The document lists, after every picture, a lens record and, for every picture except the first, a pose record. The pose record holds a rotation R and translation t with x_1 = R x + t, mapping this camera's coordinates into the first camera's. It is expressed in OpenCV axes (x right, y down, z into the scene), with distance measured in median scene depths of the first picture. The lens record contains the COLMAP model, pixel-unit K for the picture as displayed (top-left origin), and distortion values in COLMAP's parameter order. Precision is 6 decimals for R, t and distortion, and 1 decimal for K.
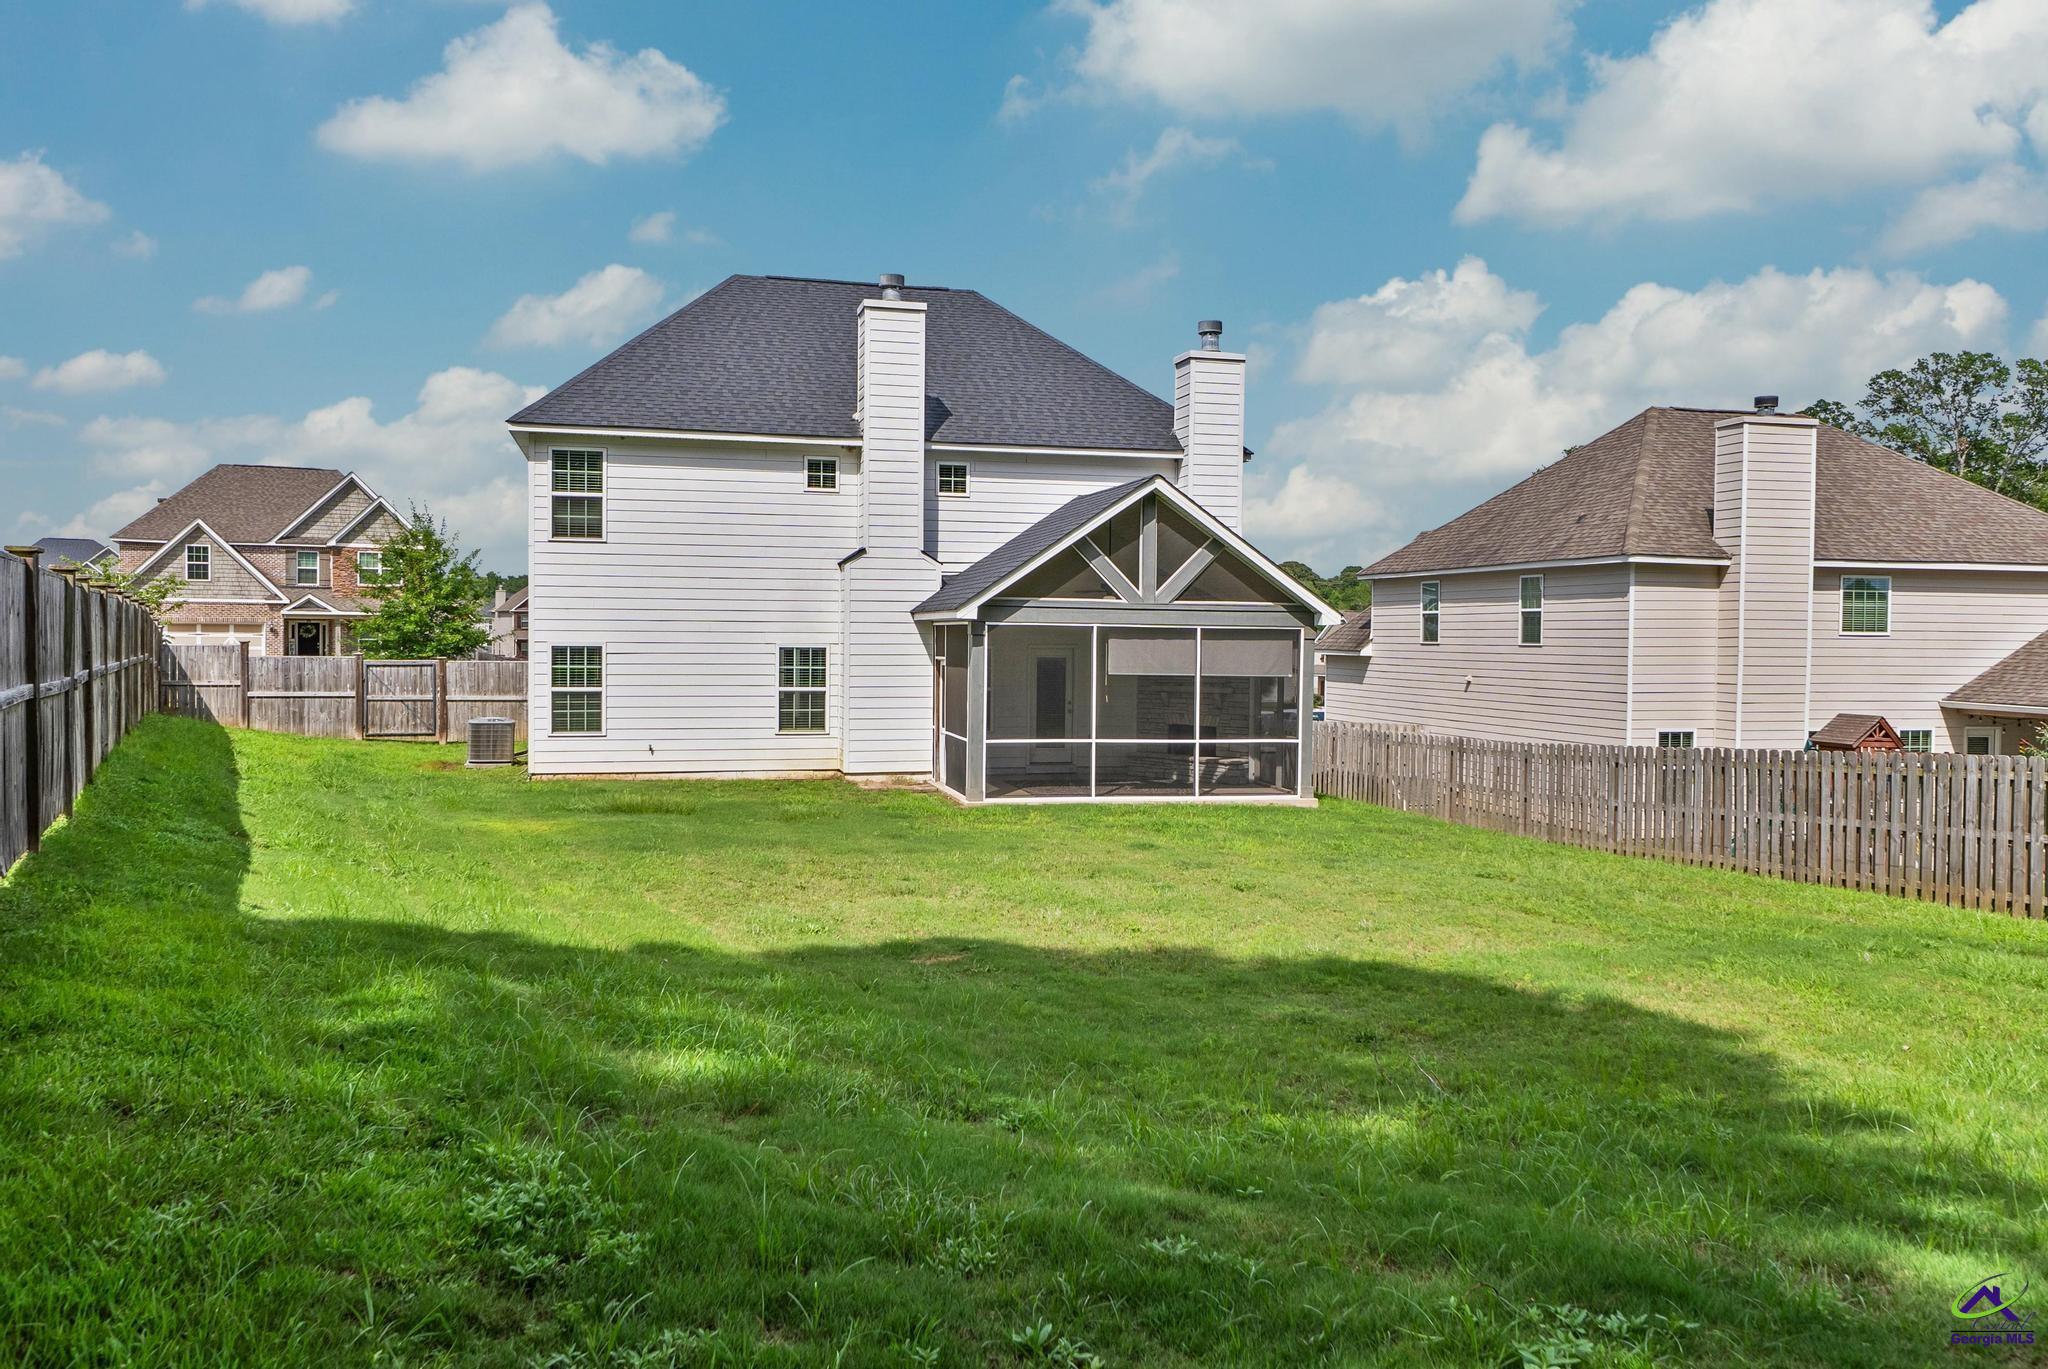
lens RADIAL K [[1497.0, 0, 1030.5], [0, 1497.0, 676.9], [0, 0, 1]] dist [0.005863, 0.000230]
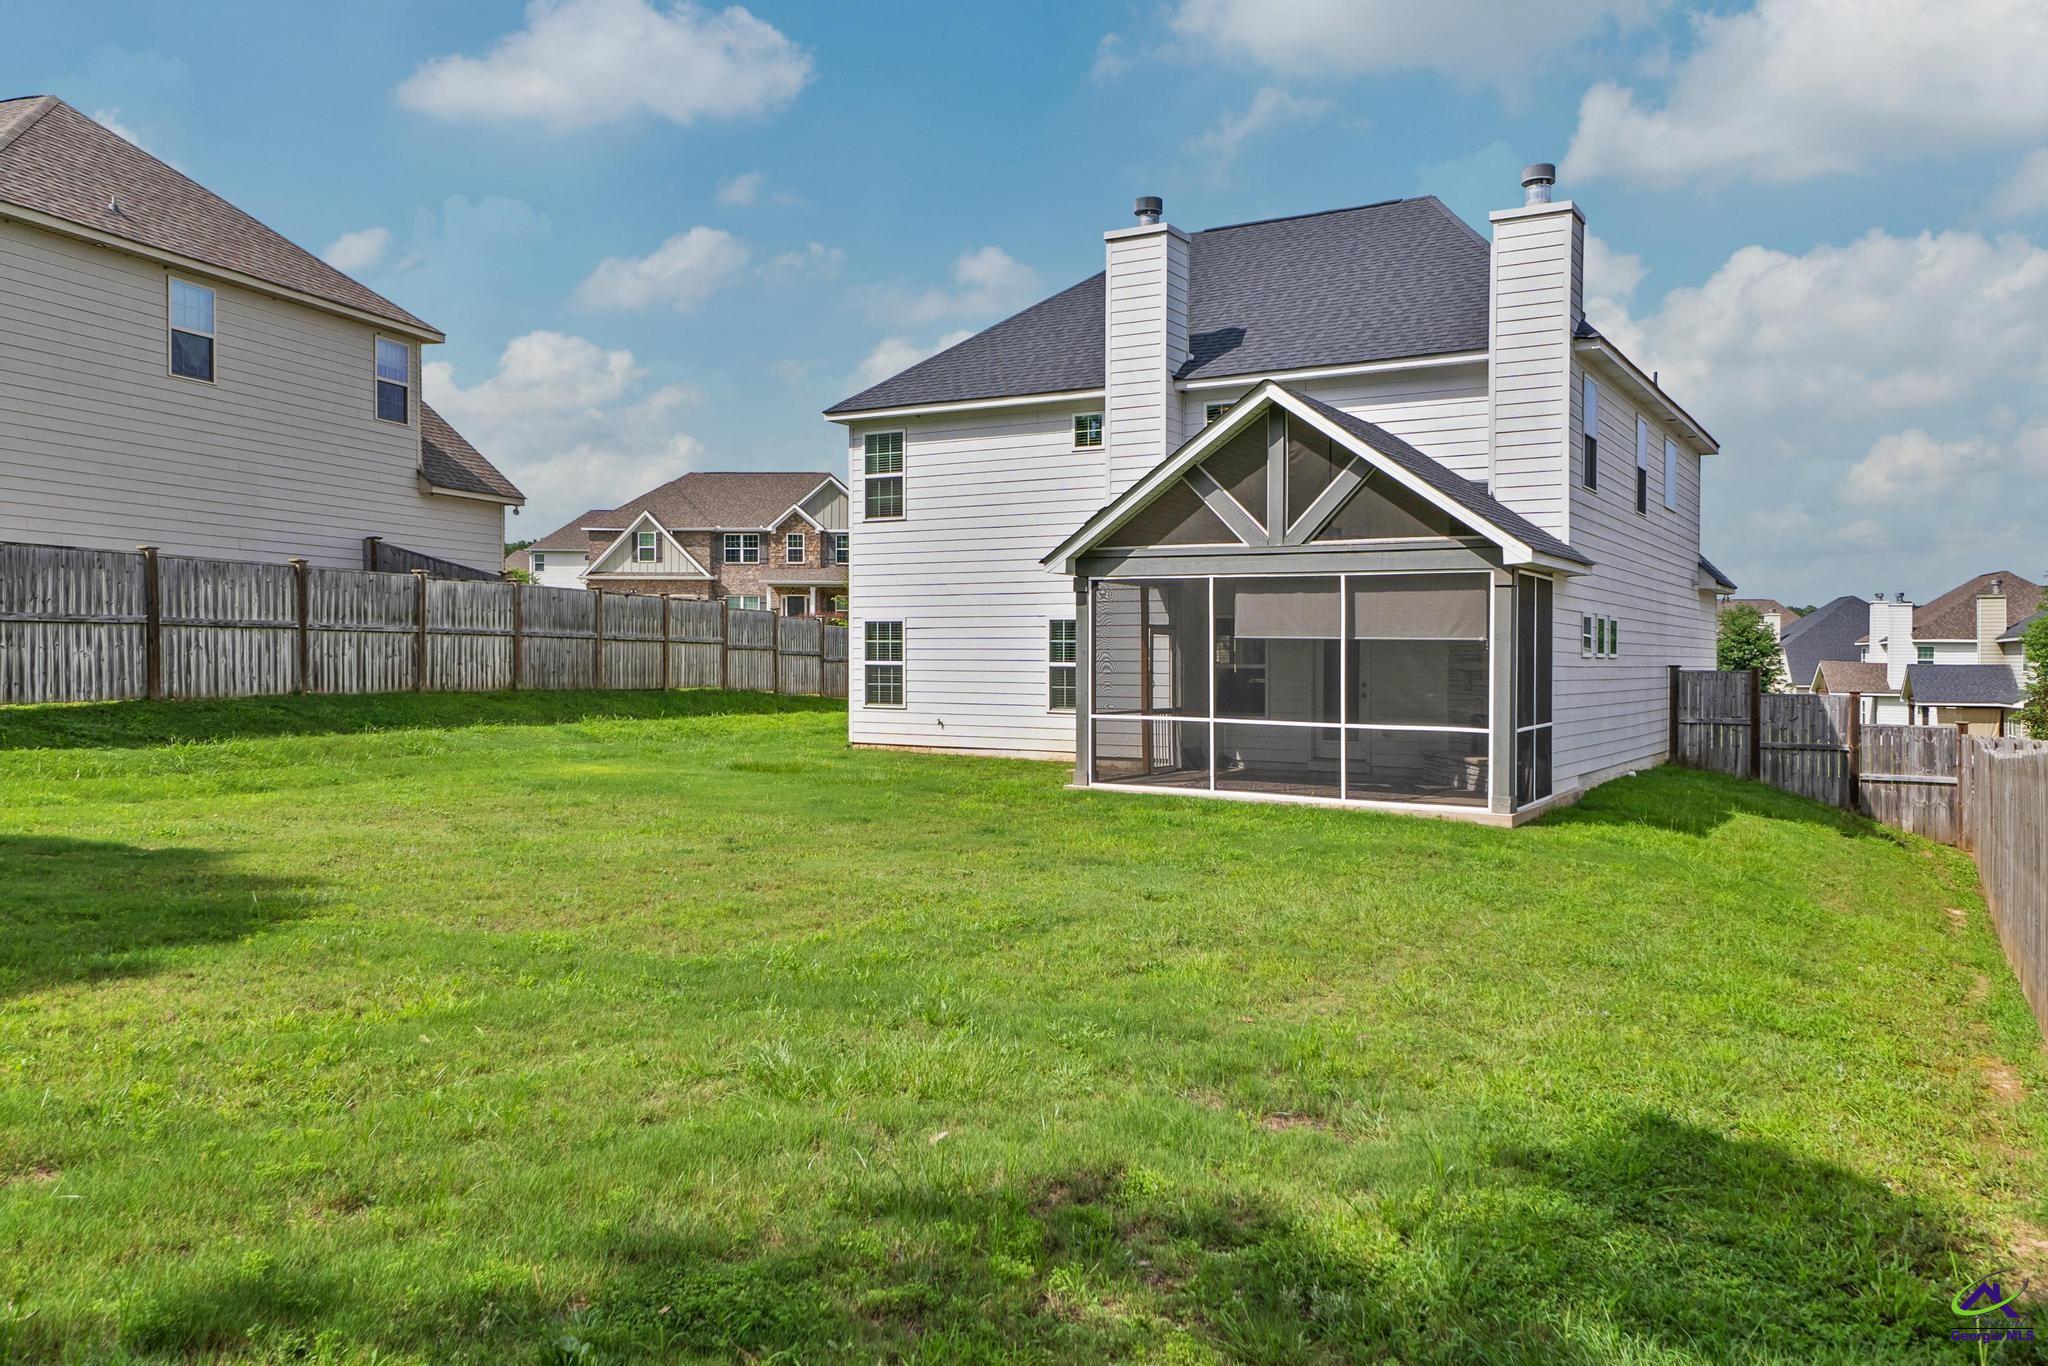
lens RADIAL K [[1497.0, 0, 1028.1], [0, 1497.0, 687.3], [0, 0, 1]] dist [0.005863, 0.000230]
pose [[0.716140, 0.009670, -0.697890, 0.506530], [-0.020573, 0.999762, -0.007258, 0.031298], [0.697654, 0.019555, 0.716168, 0.335666]]
